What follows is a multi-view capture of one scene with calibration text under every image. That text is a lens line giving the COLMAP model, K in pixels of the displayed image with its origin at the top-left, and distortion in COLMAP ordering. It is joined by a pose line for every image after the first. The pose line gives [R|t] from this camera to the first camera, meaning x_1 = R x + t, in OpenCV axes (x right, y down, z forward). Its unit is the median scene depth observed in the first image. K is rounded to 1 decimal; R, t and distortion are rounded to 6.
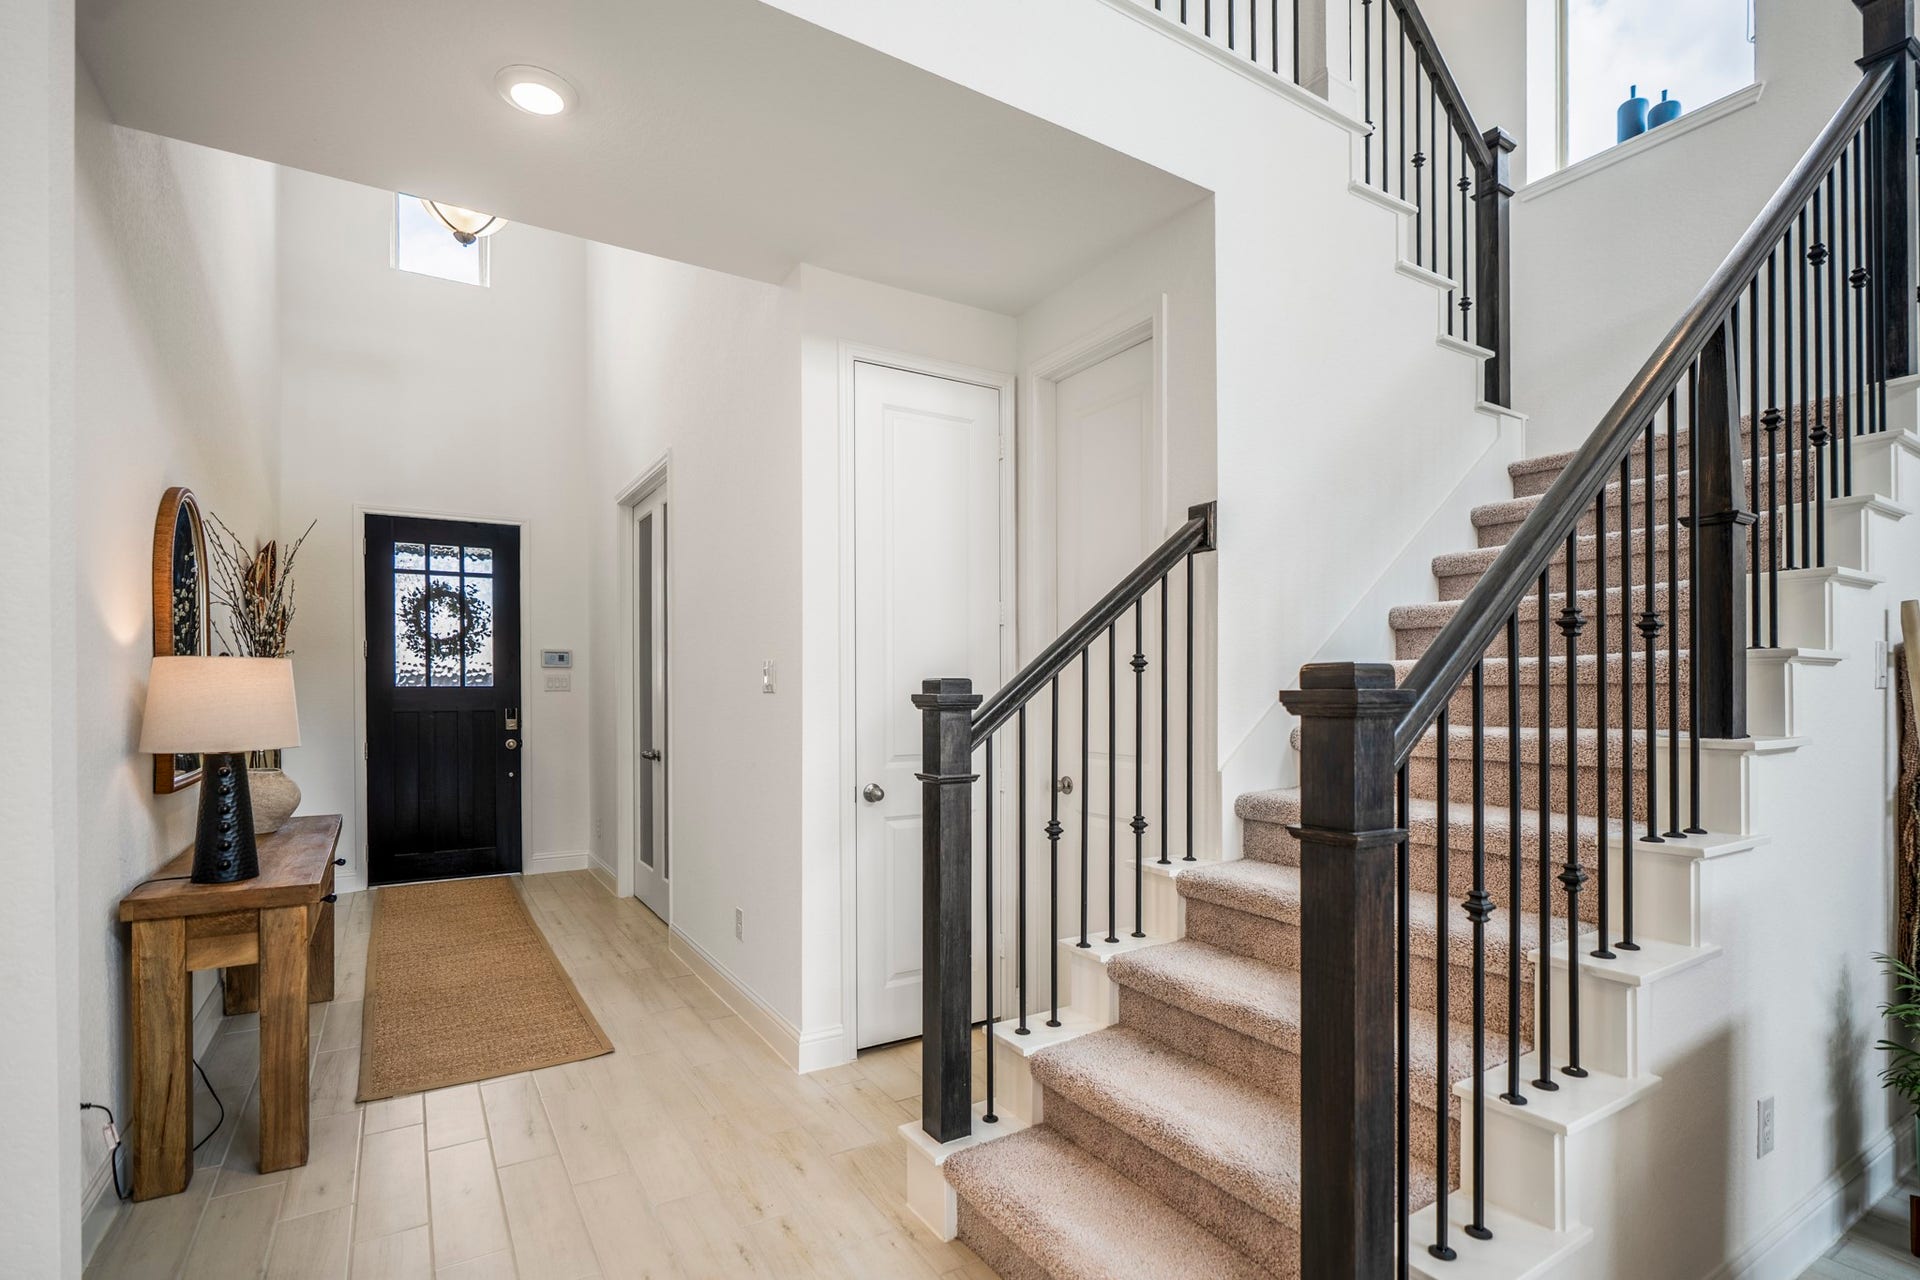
lens RADIAL K [[924.3, 0, 955.7], [0, 924.3, 691.9], [0, 0, 1]] dist [0.000453, -0.000001]
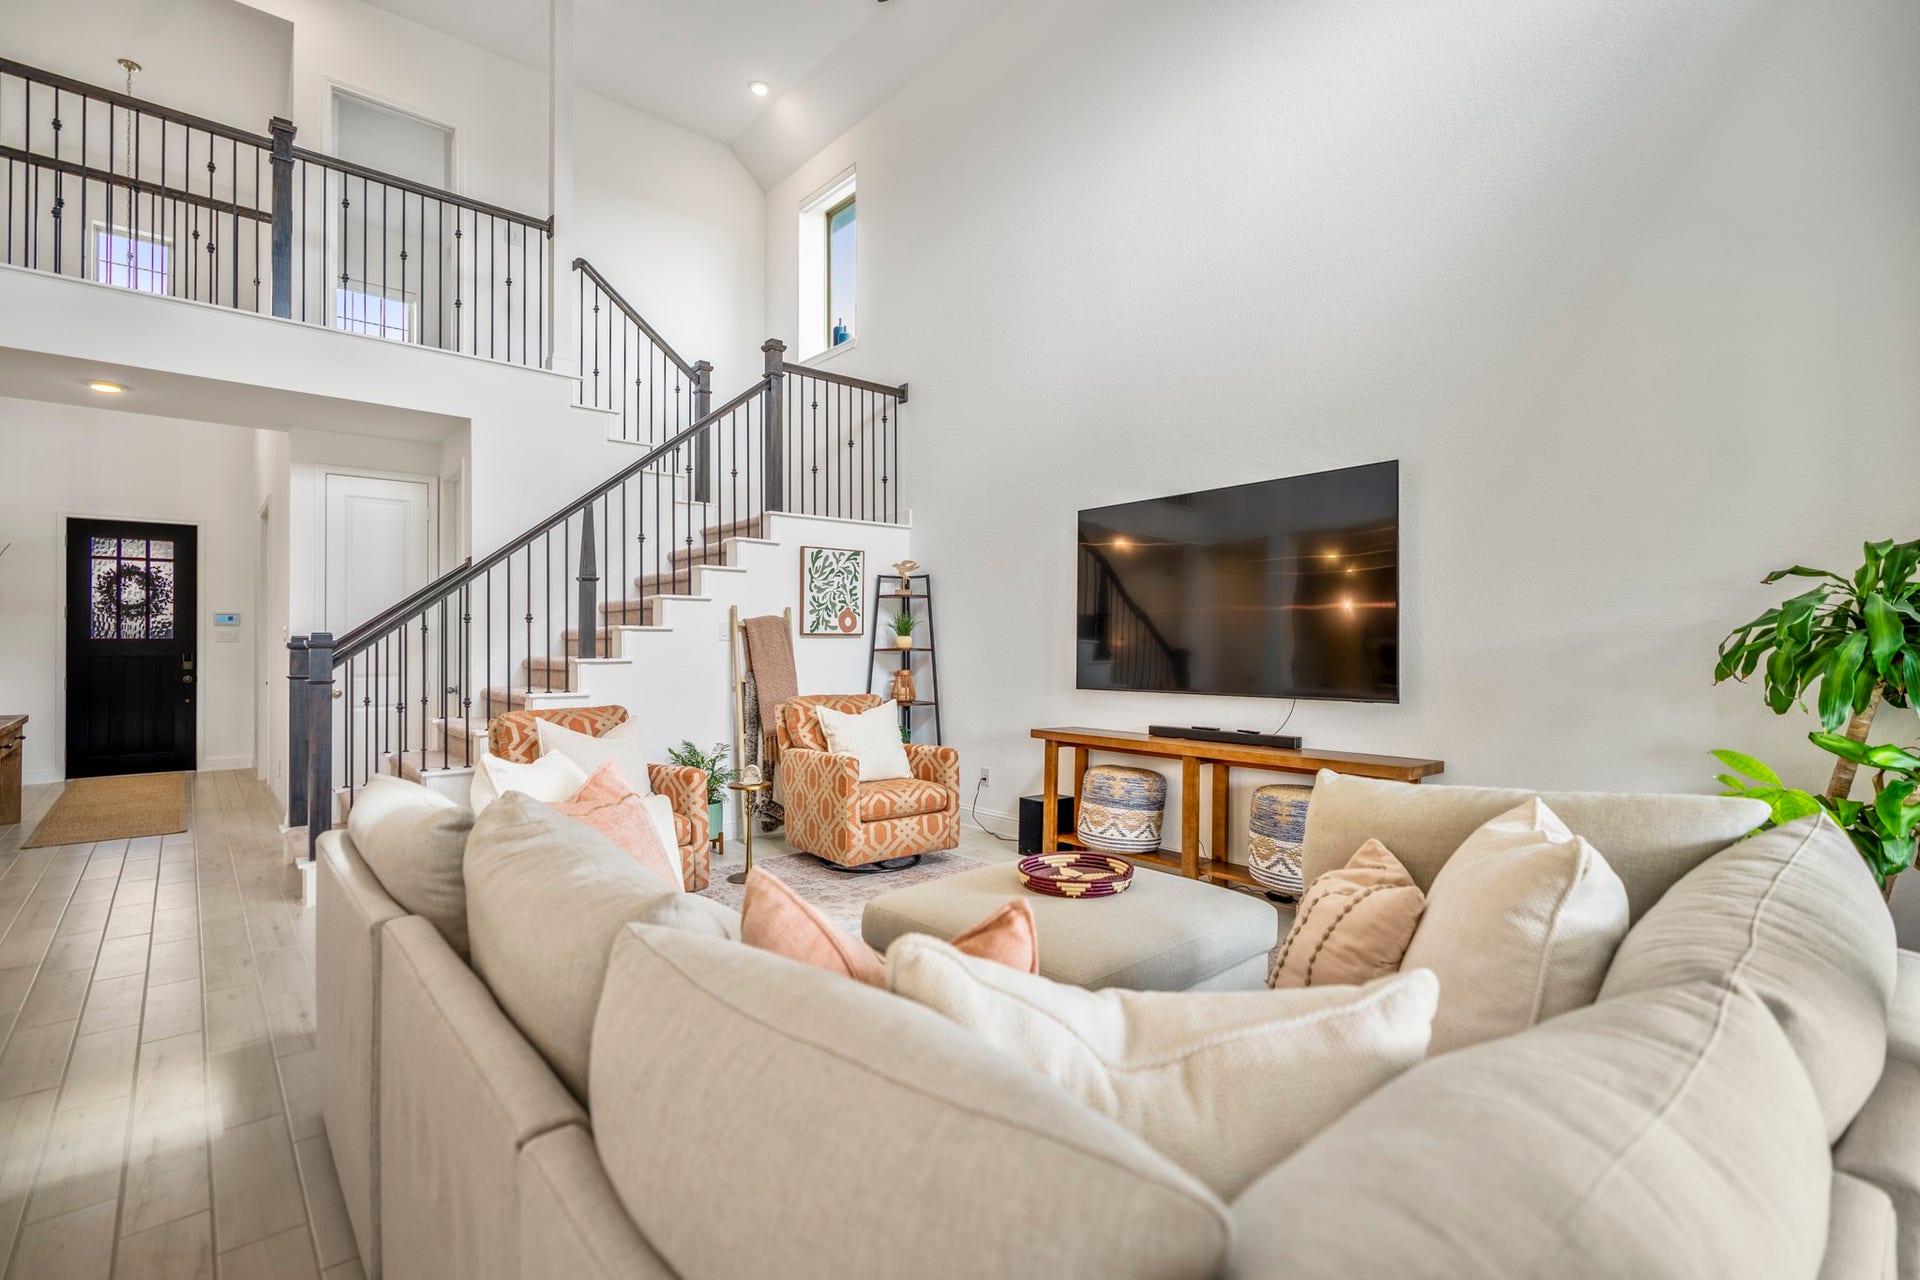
lens RADIAL K [[880.9, 0, 969.0], [0, 880.9, 633.5], [0, 0, 1]] dist [-0.011099, -0.000279]
pose [[0.981812, 0.004321, 0.189806, 0.456833], [-0.001889, 0.999914, -0.012993, 0.001503], [-0.189846, 0.012398, 0.981736, -0.560131]]
